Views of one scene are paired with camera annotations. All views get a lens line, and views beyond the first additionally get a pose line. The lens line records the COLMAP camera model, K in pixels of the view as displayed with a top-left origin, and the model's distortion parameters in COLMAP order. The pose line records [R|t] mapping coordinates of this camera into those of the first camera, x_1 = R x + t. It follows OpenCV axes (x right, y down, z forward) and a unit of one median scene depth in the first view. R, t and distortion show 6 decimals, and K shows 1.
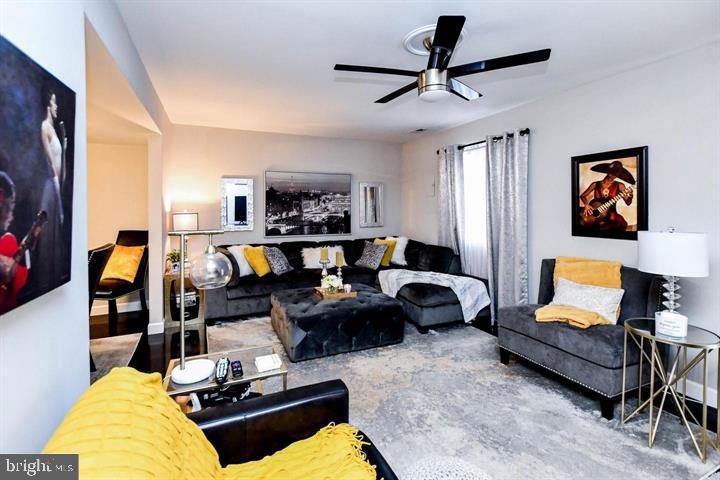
lens RADIAL K [[330.0, 0, 347.9], [0, 330.0, 211.4], [0, 0, 1]] dist [0.001902, 0.000372]
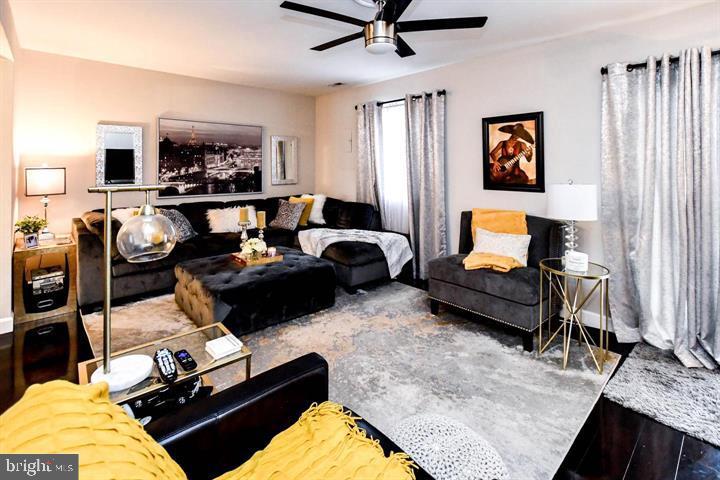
lens RADIAL K [[347.7, 0, 345.6], [0, 347.7, 162.0], [0, 0, 1]] dist [0.002100, -0.000508]
pose [[0.950466, 0.010210, 0.310660, -0.126450], [-0.003386, 0.999741, -0.022498, 0.010165], [-0.310809, 0.020332, 0.950255, 0.041235]]
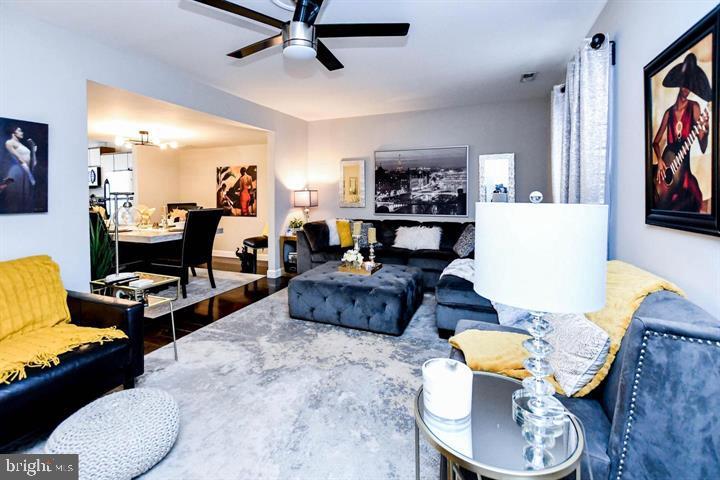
lens RADIAL K [[330.0, 0, 353.3], [0, 330.0, 199.1], [0, 0, 1]] dist [0.001902, 0.000372]
pose [[0.691642, 0.008964, -0.722185, 0.779979], [-0.005395, 0.999959, 0.007245, 0.036761], [0.722220, -0.001115, 0.691662, 0.353501]]
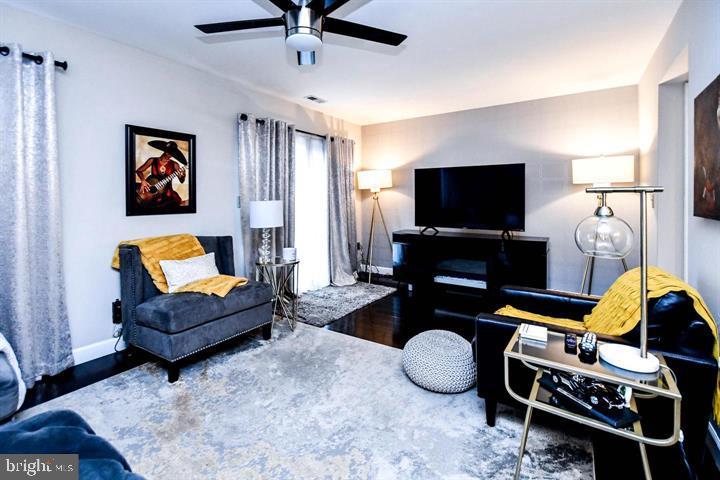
lens RADIAL K [[330.0, 0, 365.6], [0, 330.0, 201.3], [0, 0, 1]] dist [0.001902, 0.000372]
pose [[-0.552897, -0.002560, 0.833245, -0.406252], [0.013001, 0.999847, 0.011699, 0.035609], [-0.833148, 0.017301, -0.552779, 1.016885]]
